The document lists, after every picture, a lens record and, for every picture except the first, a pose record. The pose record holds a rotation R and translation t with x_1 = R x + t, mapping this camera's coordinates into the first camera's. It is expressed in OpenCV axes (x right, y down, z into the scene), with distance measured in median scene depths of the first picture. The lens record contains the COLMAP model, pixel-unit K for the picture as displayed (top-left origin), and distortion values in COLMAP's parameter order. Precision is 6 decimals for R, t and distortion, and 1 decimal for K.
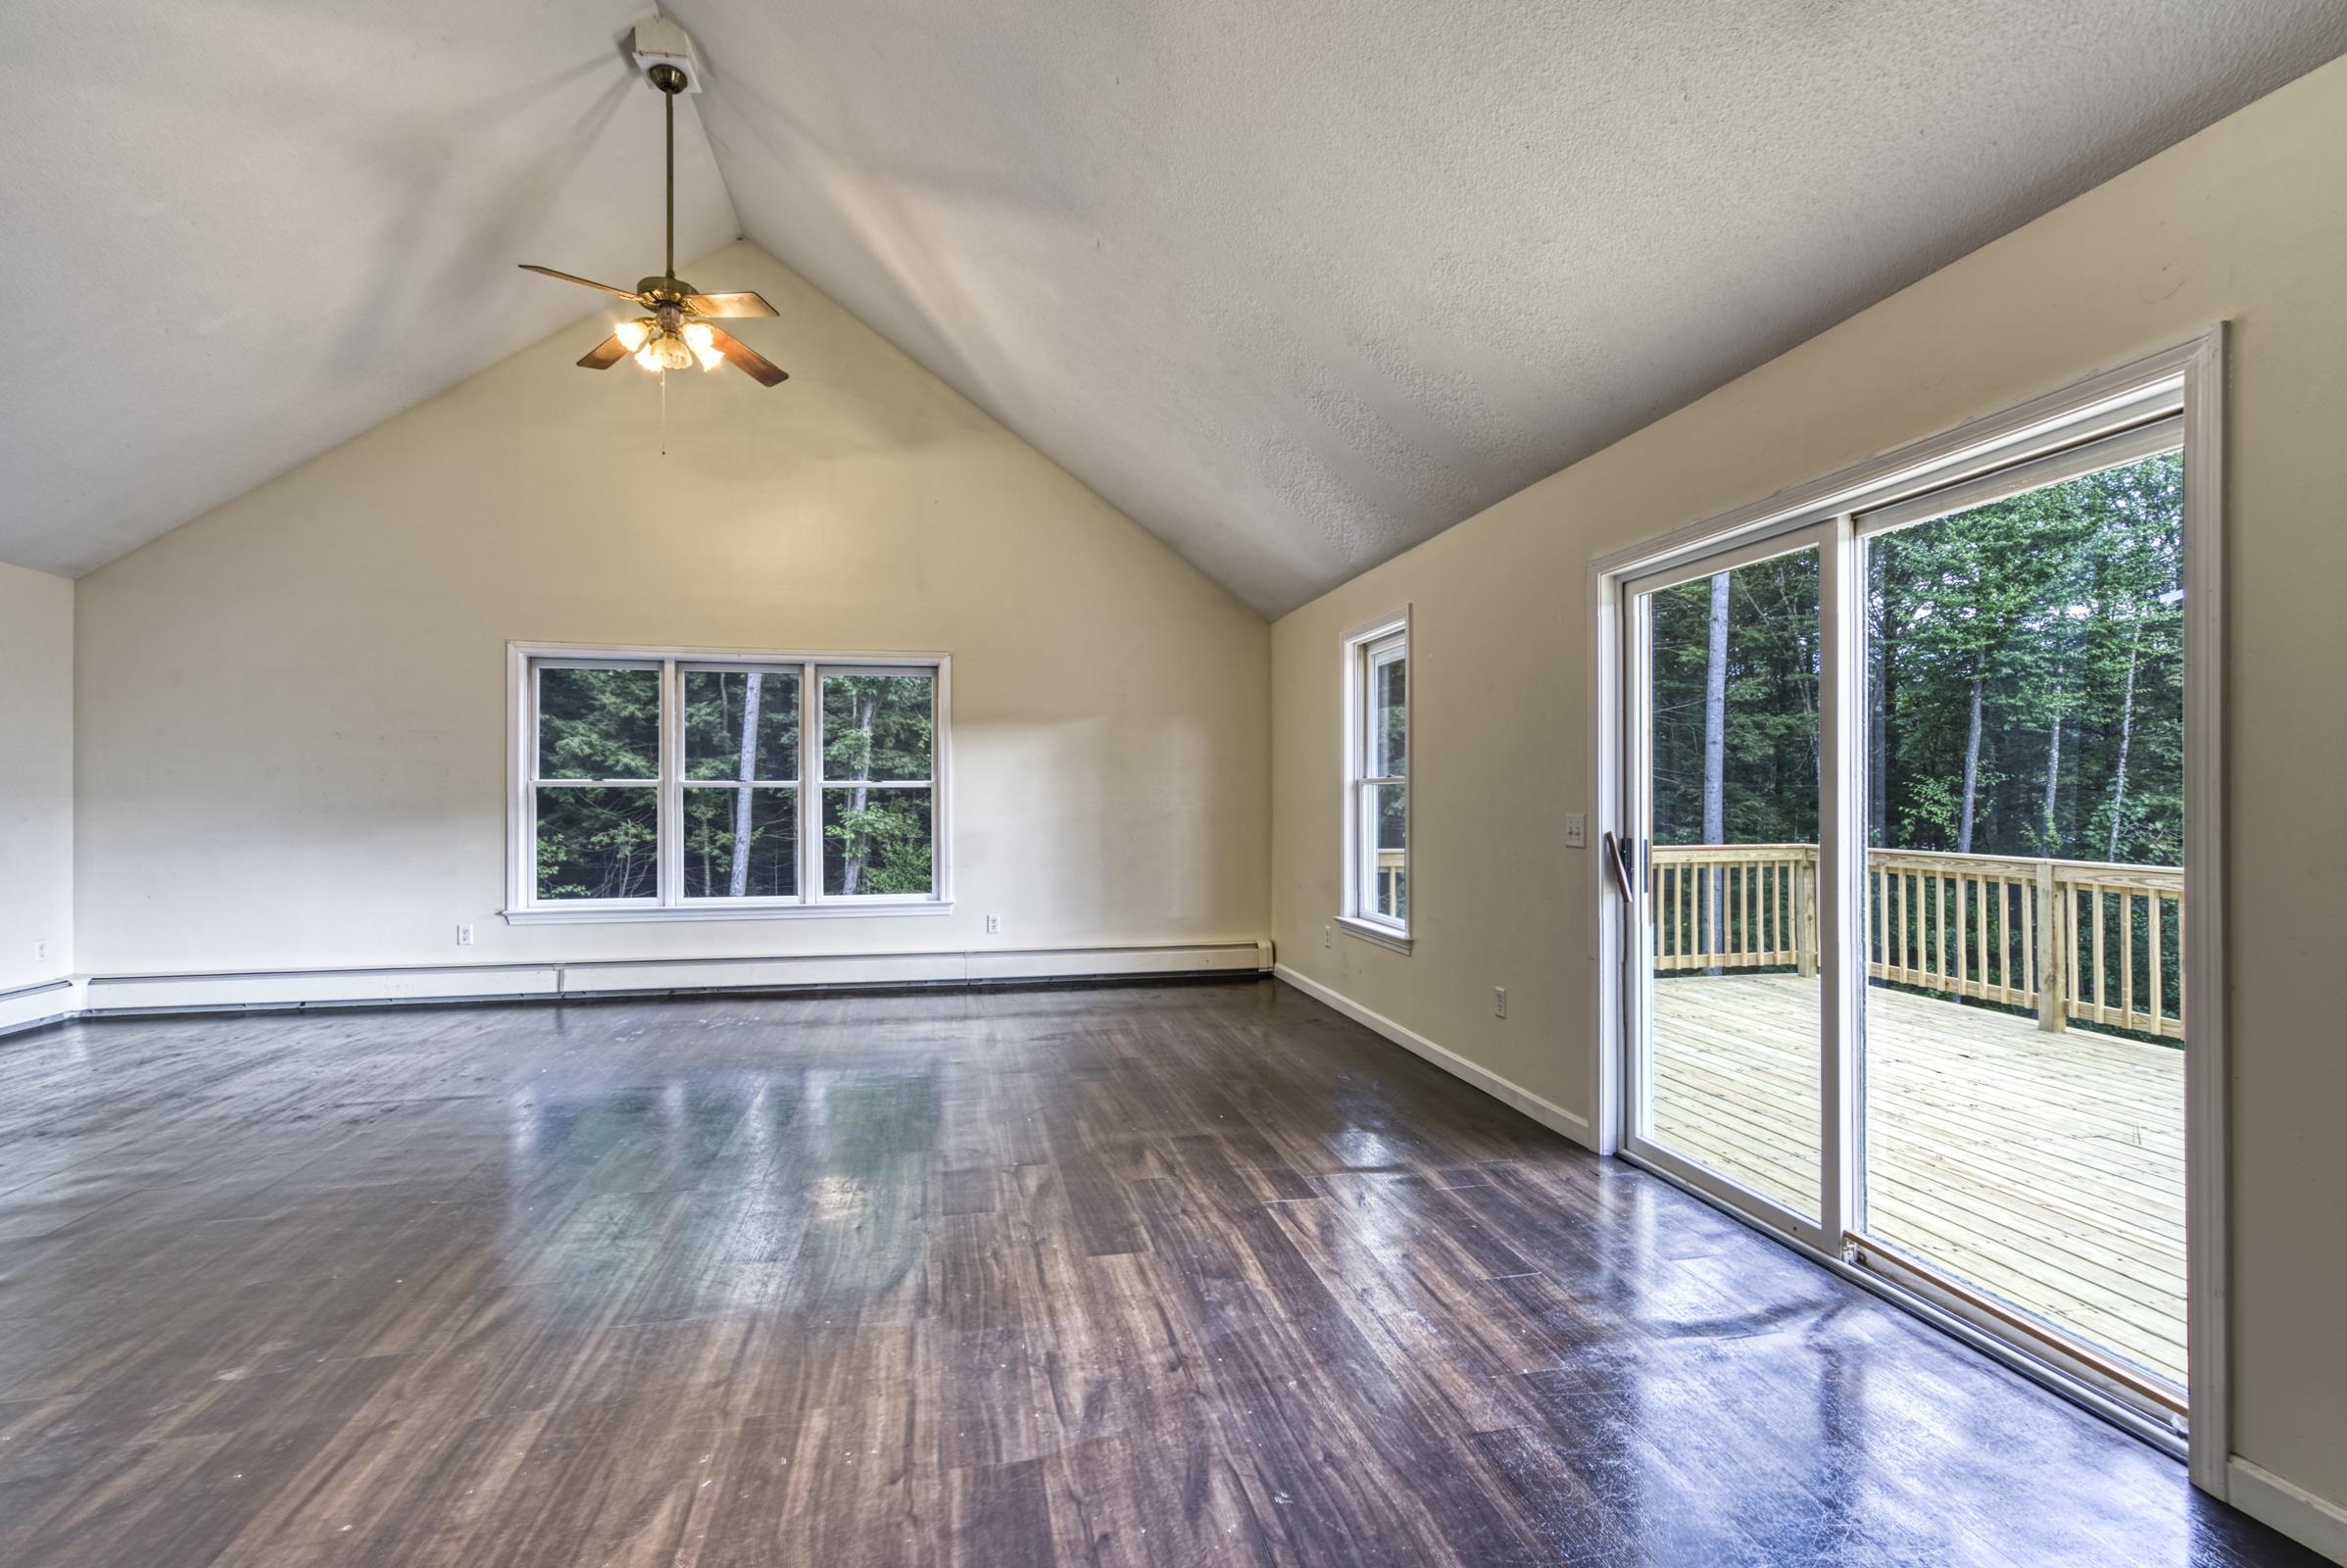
lens RADIAL K [[1068.5, 0, 1169.9], [0, 1068.5, 789.1], [0, 0, 1]] dist [-0.007918, 0.011163]
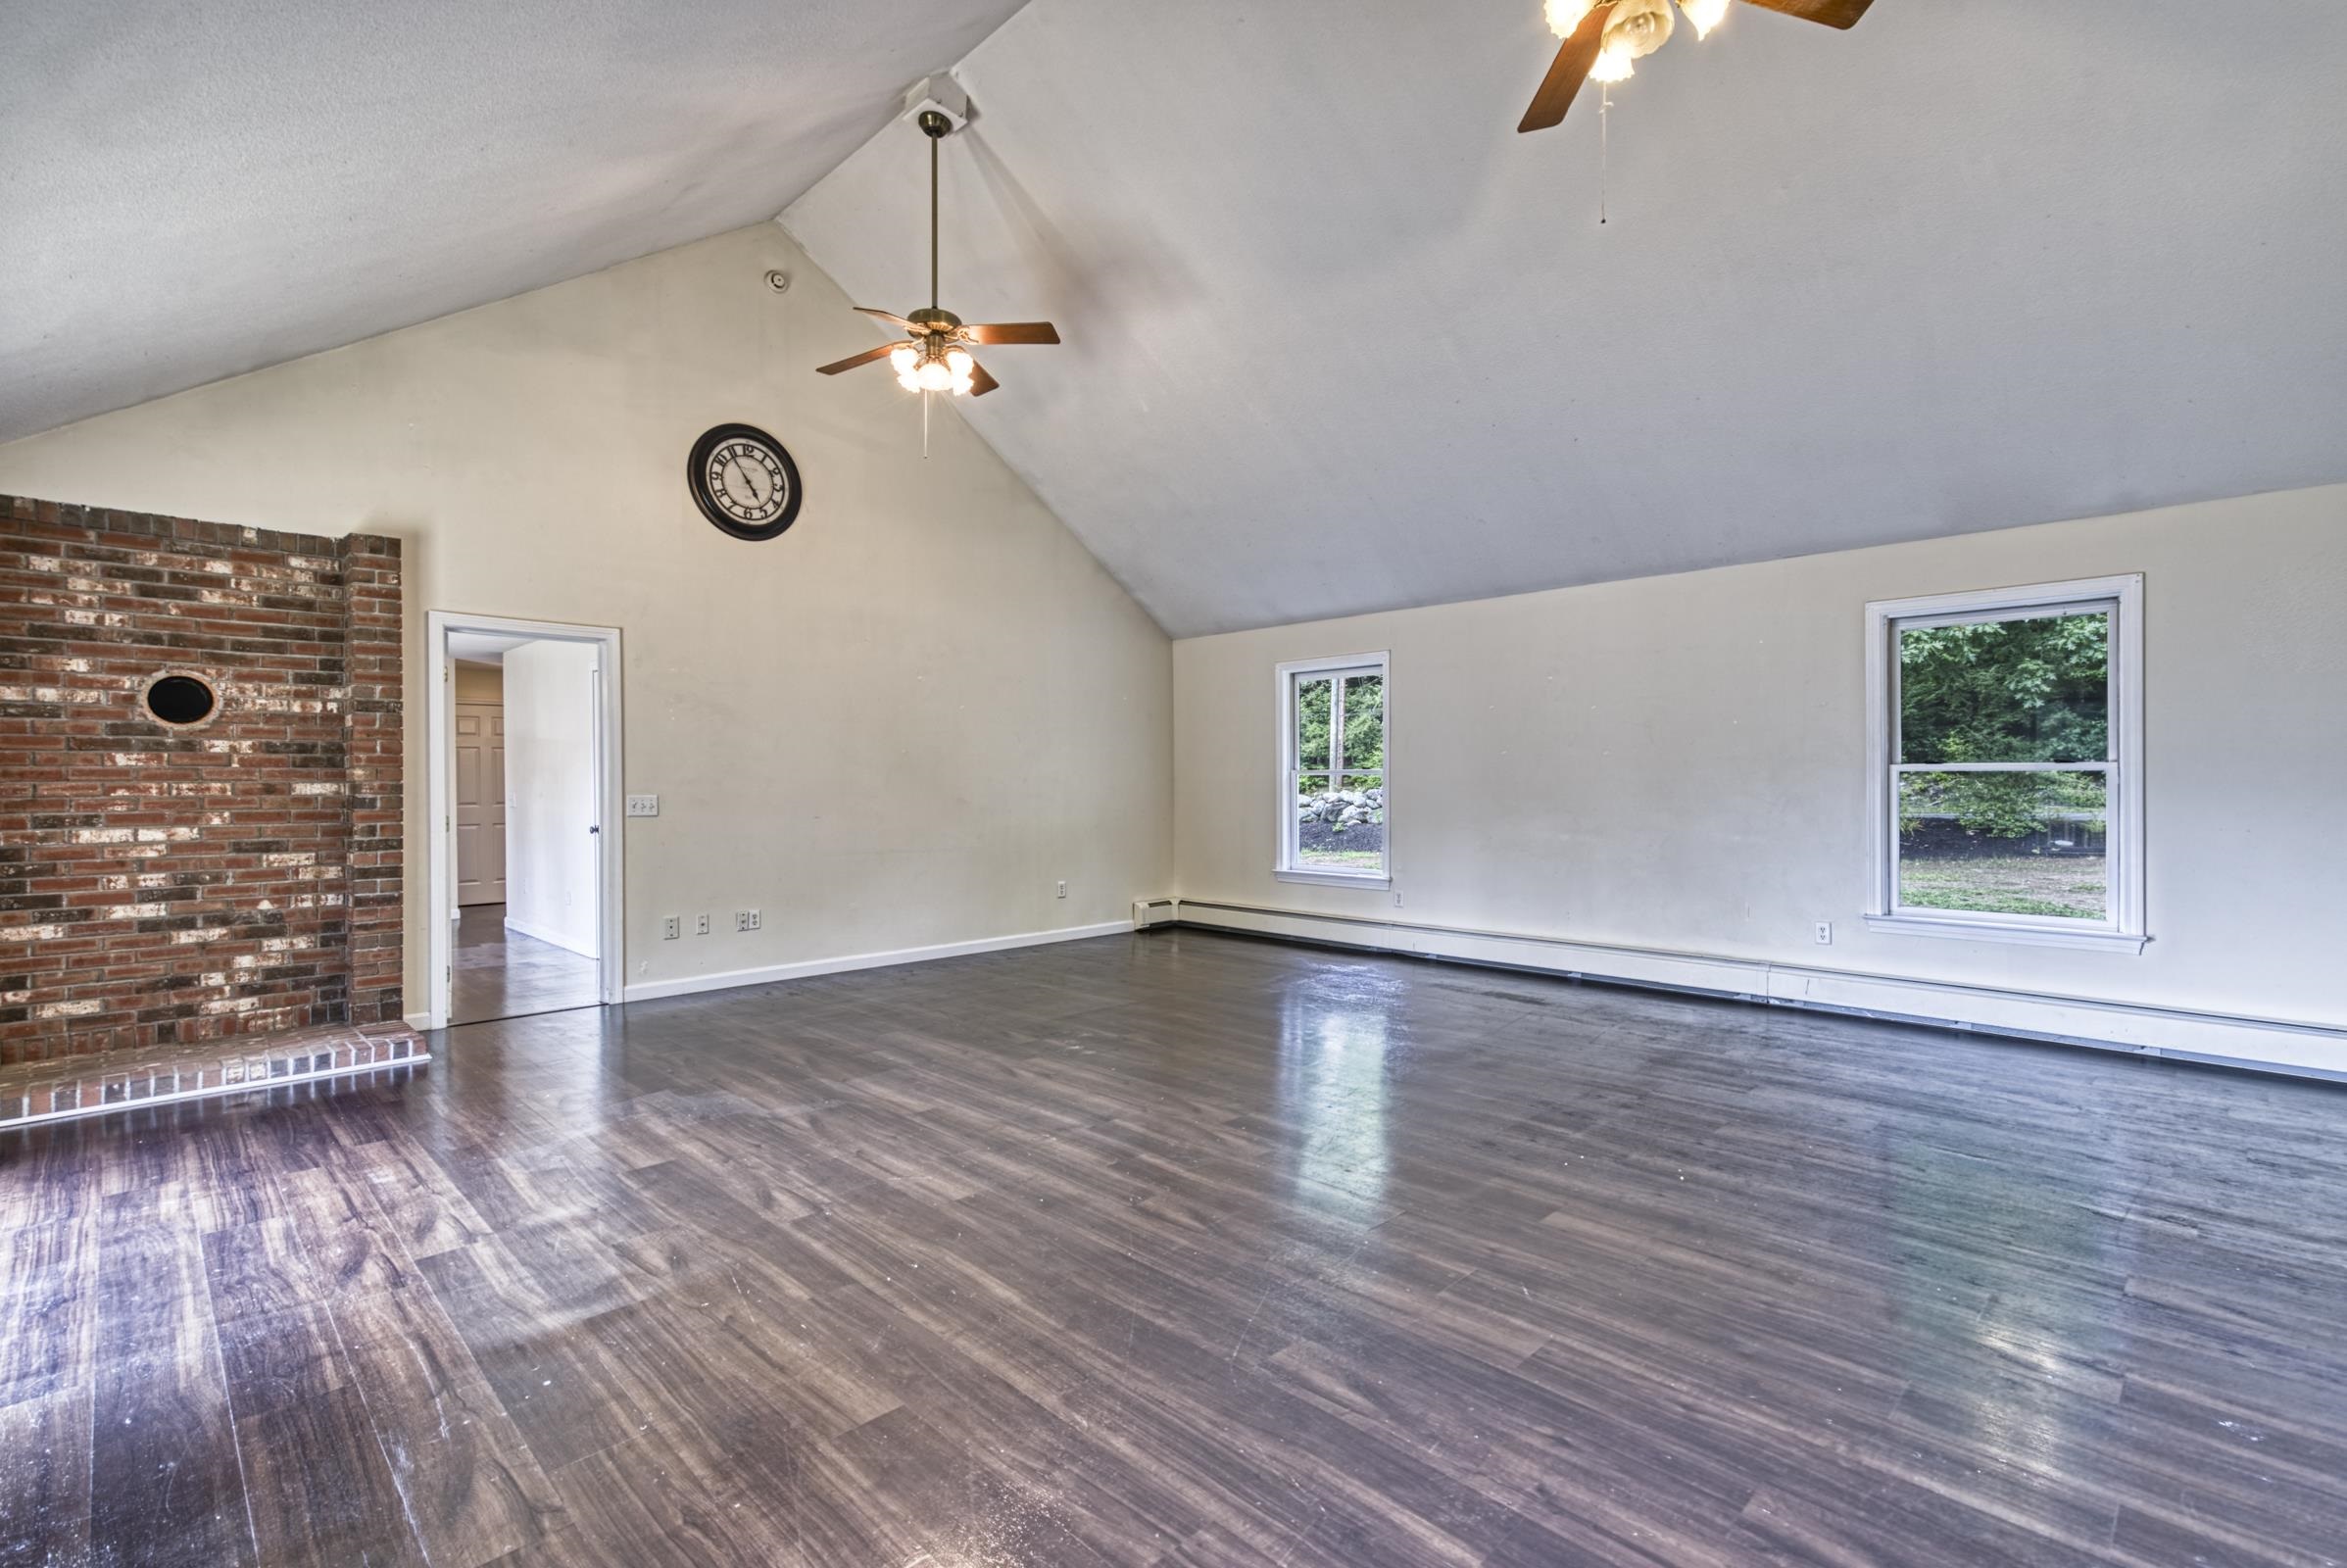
lens RADIAL K [[1068.5, 0, 1174.4], [0, 1068.5, 775.8], [0, 0, 1]] dist [-0.007918, 0.011163]
pose [[-0.839212, -0.001551, -0.543802, 0.108312], [0.002822, 0.999970, -0.007207, 0.007304], [0.543797, -0.007583, -0.839182, 2.305059]]
